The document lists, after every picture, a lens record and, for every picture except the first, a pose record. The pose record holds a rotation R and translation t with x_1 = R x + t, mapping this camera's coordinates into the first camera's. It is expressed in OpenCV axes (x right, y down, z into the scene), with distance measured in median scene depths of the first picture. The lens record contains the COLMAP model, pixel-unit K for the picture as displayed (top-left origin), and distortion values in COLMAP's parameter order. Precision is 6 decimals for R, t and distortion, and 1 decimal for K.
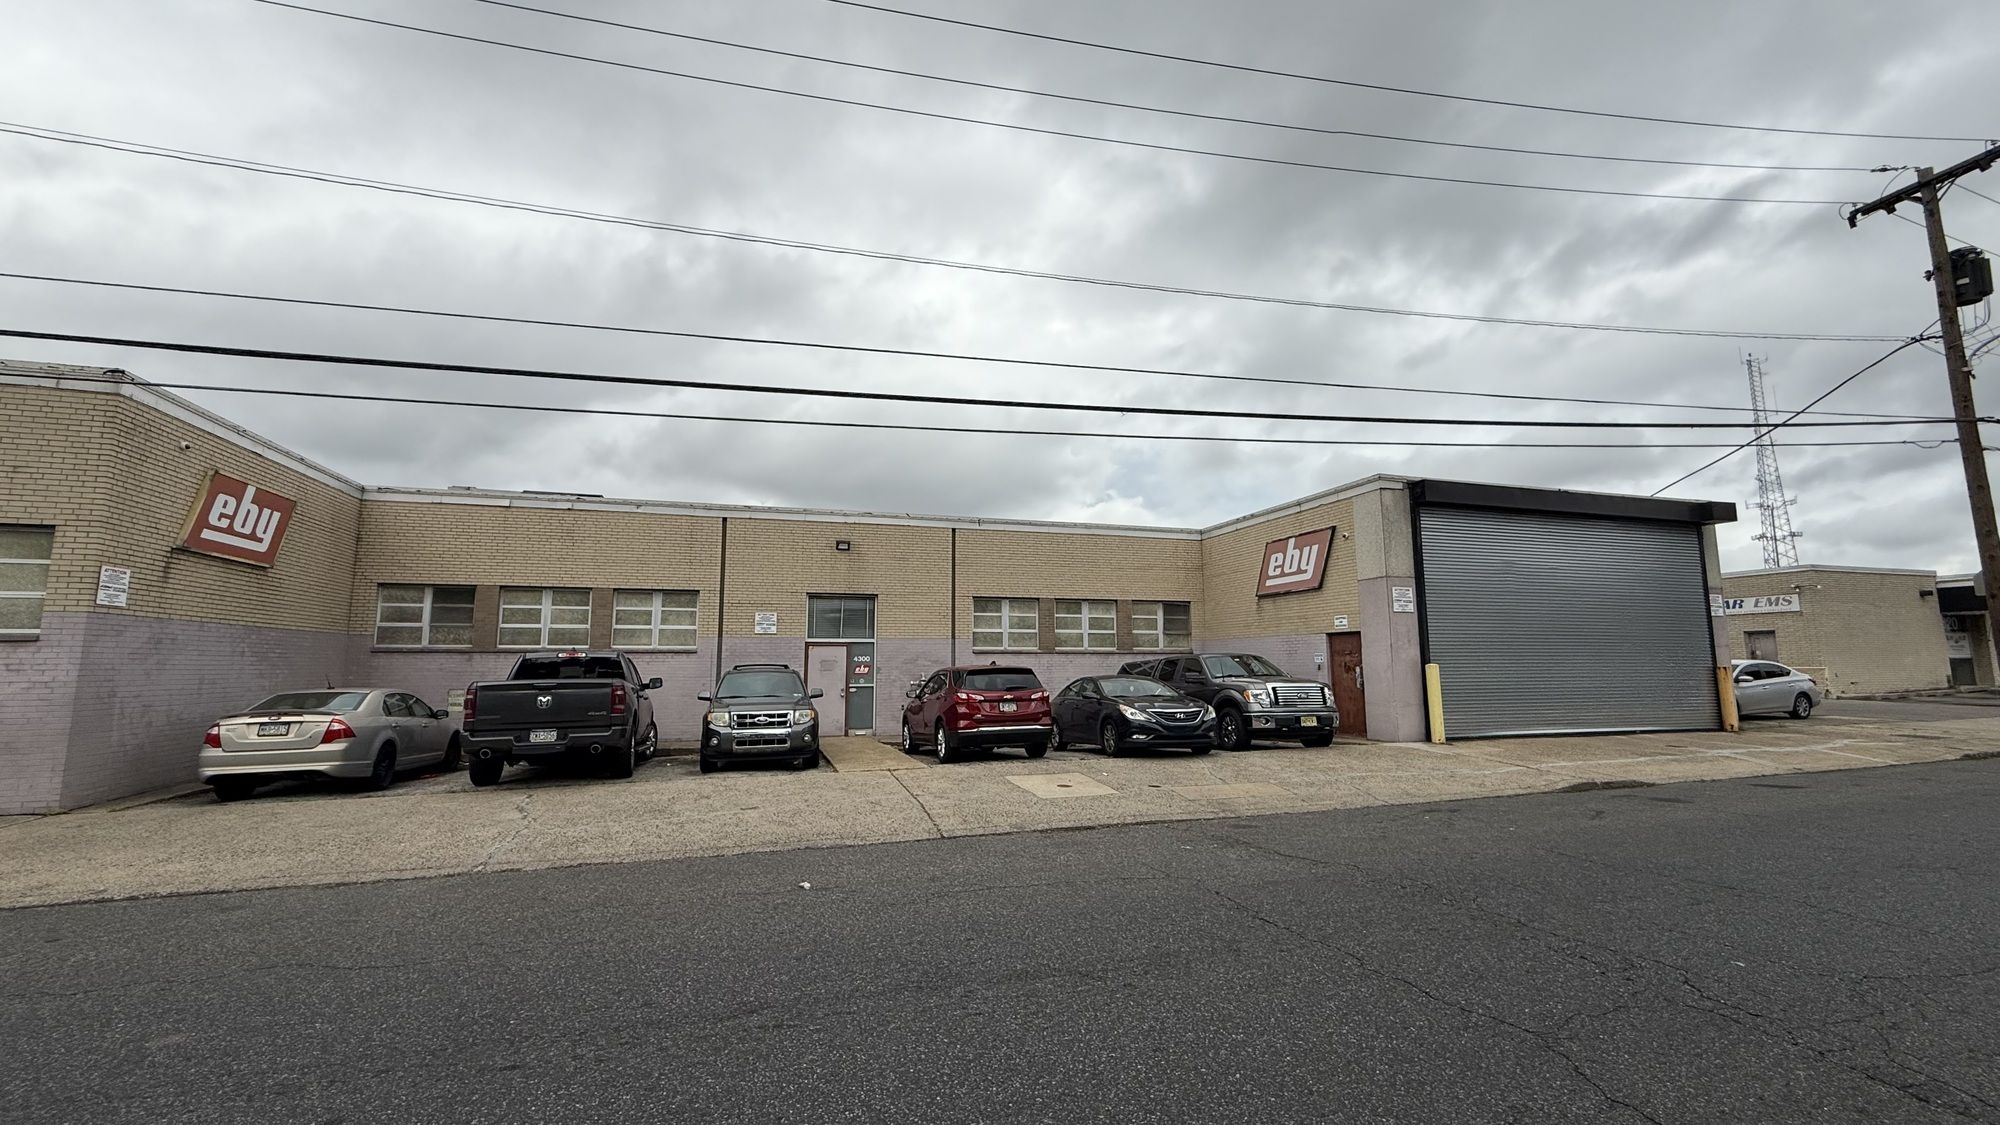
lens RADIAL K [[801.2, 0, 1000.0], [0, 801.2, 562.5], [0, 0, 1]] dist [-0.000197, -0.000130]
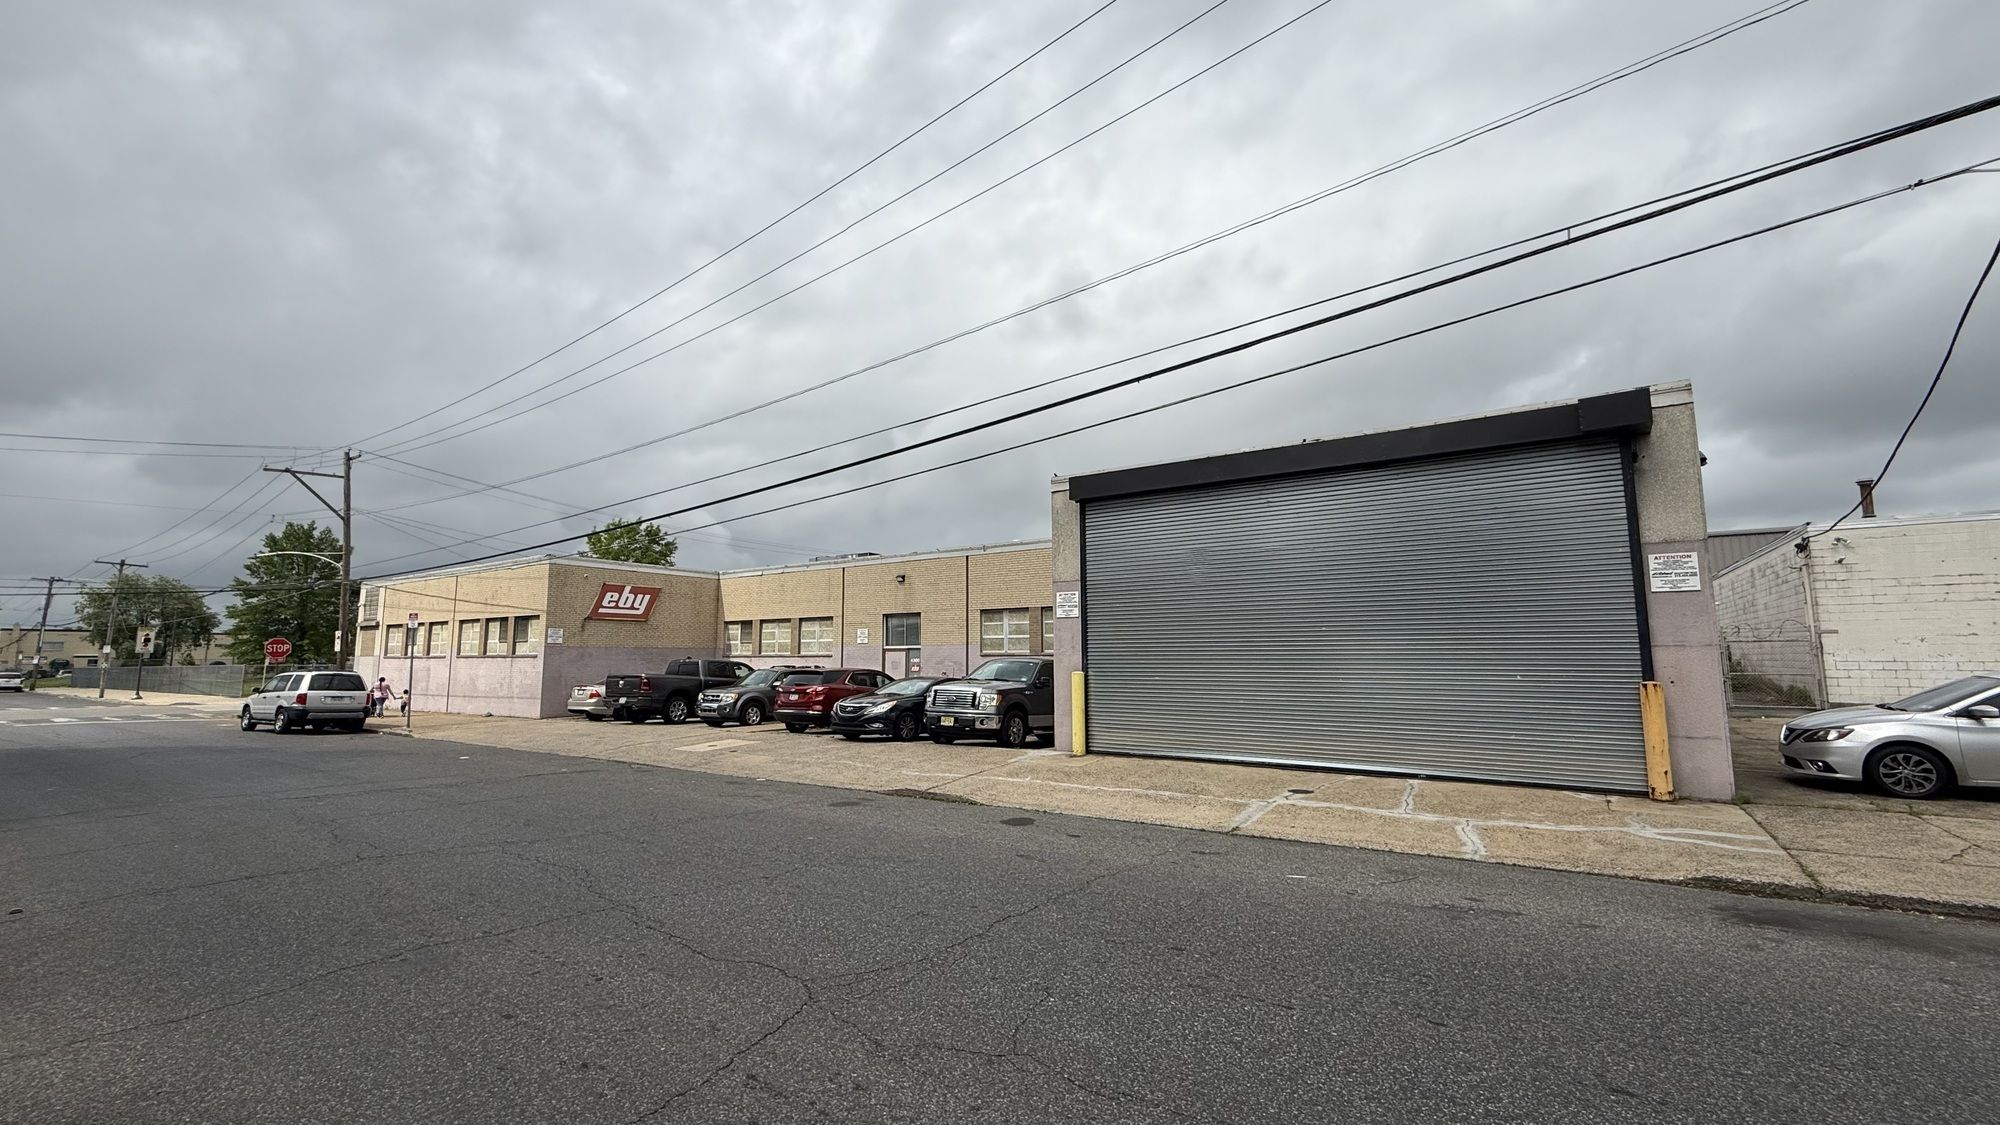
lens RADIAL K [[801.2, 0, 1000.0], [0, 801.2, 562.5], [0, 0, 1]] dist [-0.000197, -0.000130]
pose [[0.611879, -0.090773, -0.785726, 1.080695], [0.102728, 0.994099, -0.034848, 0.018553], [0.784252, -0.059394, 0.617593, 0.303673]]
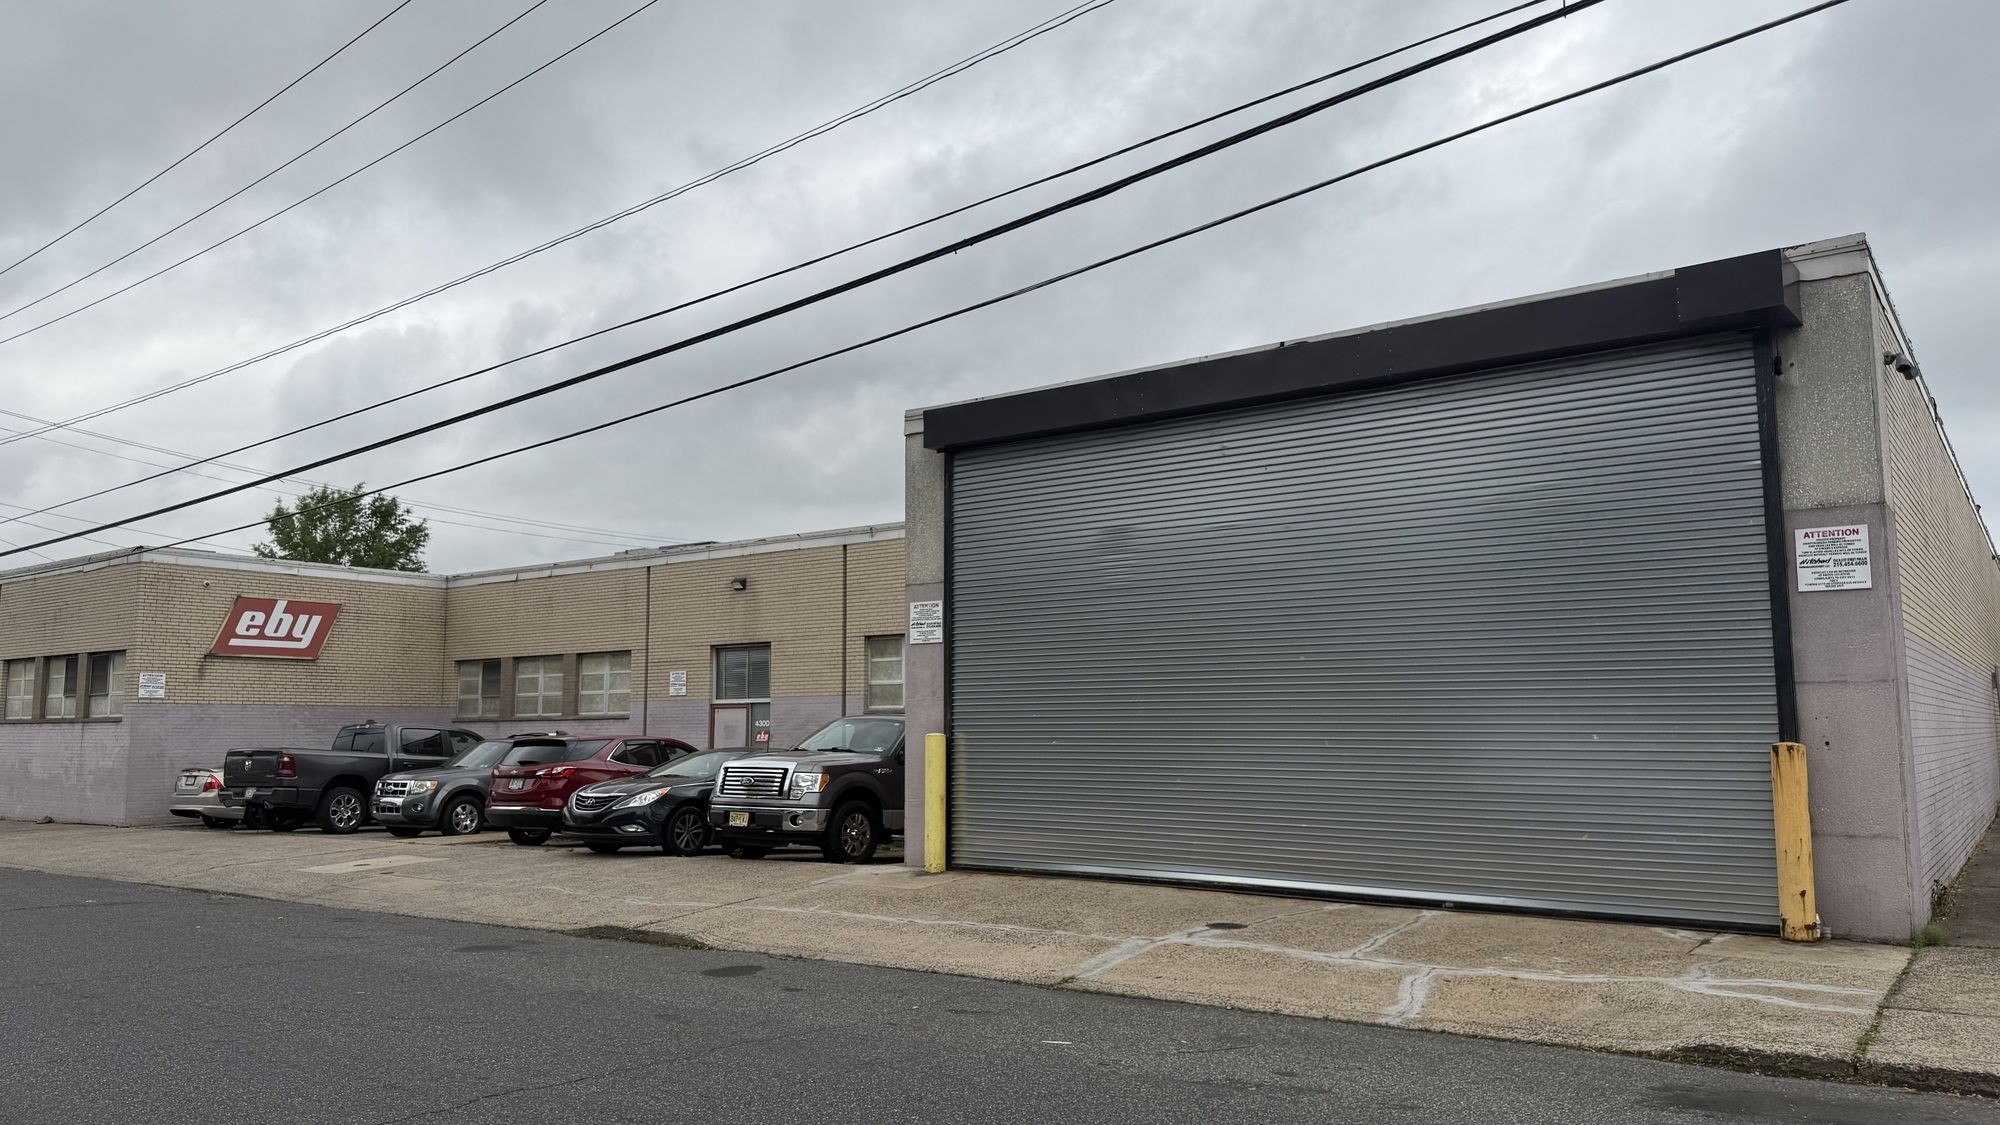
lens RADIAL K [[1417.4, 0, 1000.0], [0, 1417.4, 562.5], [0, 0, 1]] dist [0.110666, -0.170775]
pose [[0.585218, -0.093240, -0.805497, 1.214043], [0.107250, 0.993540, -0.037086, 0.041907], [0.803752, -0.064686, 0.591438, 0.389983]]
